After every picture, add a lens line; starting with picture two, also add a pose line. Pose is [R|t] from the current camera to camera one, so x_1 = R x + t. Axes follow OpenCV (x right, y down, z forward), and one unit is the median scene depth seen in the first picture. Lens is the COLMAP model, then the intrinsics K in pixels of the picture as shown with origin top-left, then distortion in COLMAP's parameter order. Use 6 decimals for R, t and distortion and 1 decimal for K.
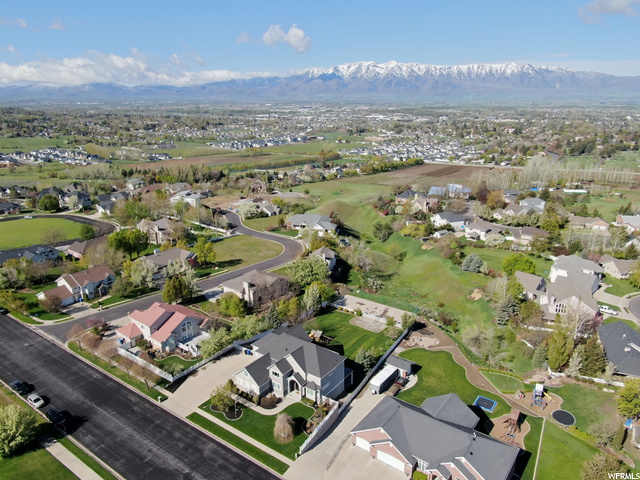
lens RADIAL K [[457.9, 0, 324.9], [0, 457.9, 242.6], [0, 0, 1]] dist [-0.024781, 0.013642]
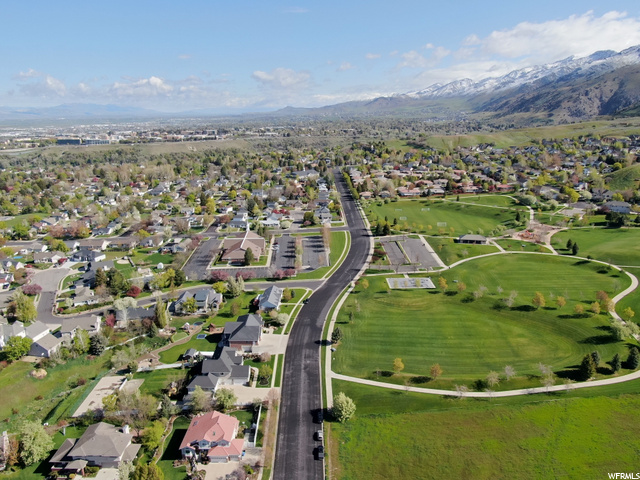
lens RADIAL K [[457.9, 0, 319.6], [0, 457.9, 238.7], [0, 0, 1]] dist [-0.024781, 0.013642]
pose [[-0.590869, -0.212693, 0.778226, -0.170863], [0.252351, 0.867494, 0.428688, -0.092012], [-0.766285, 0.449685, -0.458902, 0.140553]]
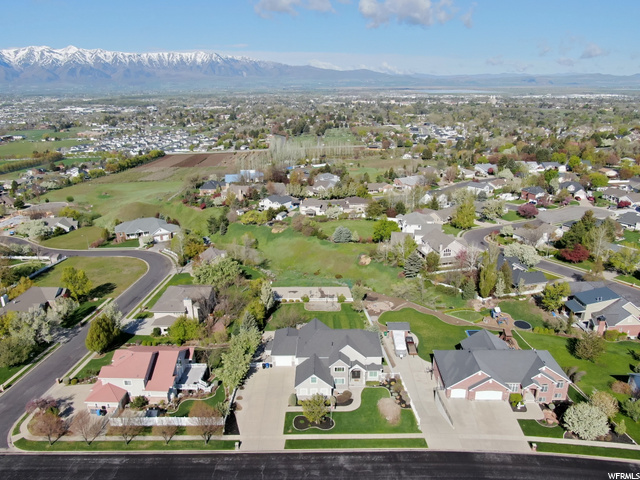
lens RADIAL K [[457.9, 0, 322.8], [0, 457.9, 238.3], [0, 0, 1]] dist [-0.024781, 0.013642]
pose [[0.816321, -0.190229, 0.545374, -0.061468], [0.182417, 0.980793, 0.069062, -0.006057], [-0.548037, 0.043109, 0.835343, 0.019230]]
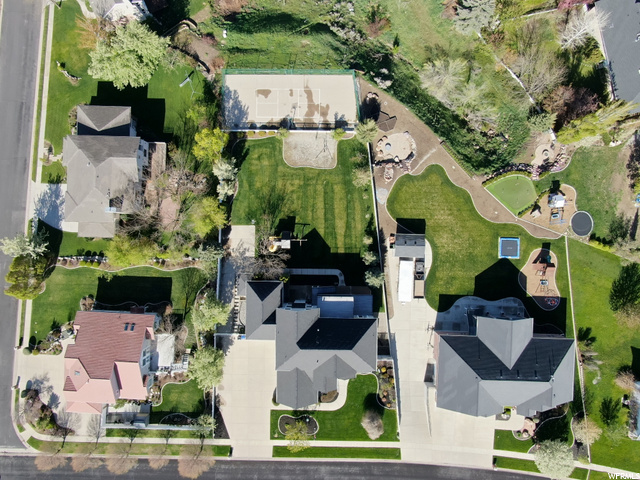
lens RADIAL K [[457.9, 0, 322.8], [0, 457.9, 240.6], [0, 0, 1]] dist [-0.024781, 0.013642]
pose [[0.821497, -0.570130, -0.009771, 0.005855], [0.183299, 0.247812, 0.951310, -0.061878], [-0.539949, -0.783289, 0.308081, 0.095071]]
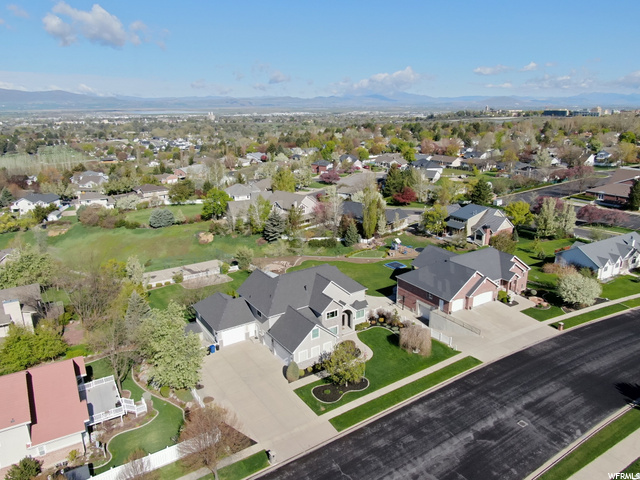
lens RADIAL K [[457.9, 0, 320.4], [0, 457.9, 240.9], [0, 0, 1]] dist [-0.024781, 0.013642]
pose [[0.359186, -0.268693, 0.893750, -0.071647], [0.290215, 0.942336, 0.166667, 0.005660], [-0.886995, 0.199515, 0.416453, 0.069760]]
